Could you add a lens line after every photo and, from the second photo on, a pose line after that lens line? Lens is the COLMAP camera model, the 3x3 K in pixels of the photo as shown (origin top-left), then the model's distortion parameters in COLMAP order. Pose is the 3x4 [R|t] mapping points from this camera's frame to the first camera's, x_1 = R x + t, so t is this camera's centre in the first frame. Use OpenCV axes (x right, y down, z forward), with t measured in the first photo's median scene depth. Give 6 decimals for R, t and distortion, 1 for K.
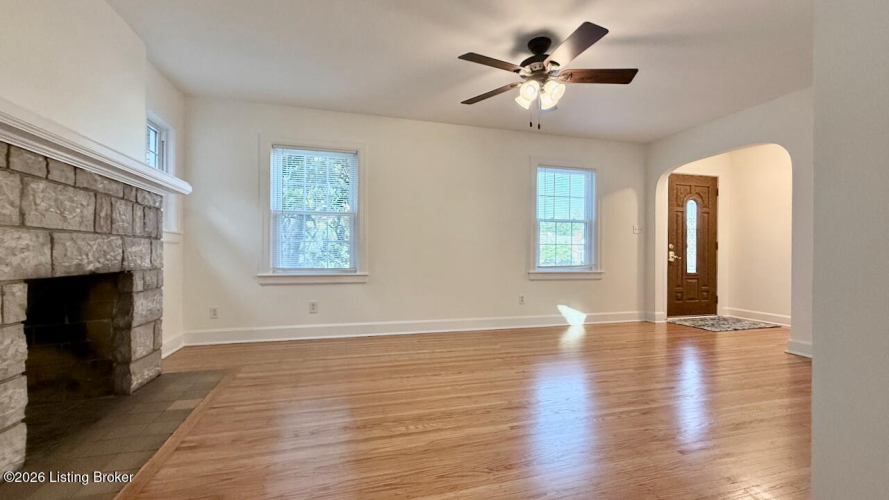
lens RADIAL K [[365.6, 0, 444.5], [0, 365.6, 250.0], [0, 0, 1]] dist [0.000858, 0.000078]
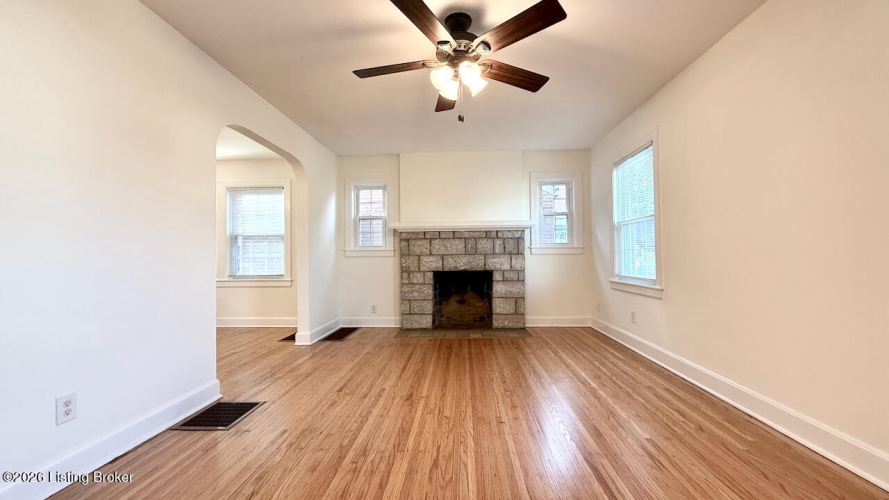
lens RADIAL K [[353.5, 0, 442.4], [0, 353.5, 250.5], [0, 0, 1]] dist [0.000659, 0.000055]
pose [[-0.328483, -0.017275, -0.944352, 1.385441], [0.021348, 0.999442, -0.025708, -0.014249], [0.944269, -0.028605, -0.327931, 1.641871]]
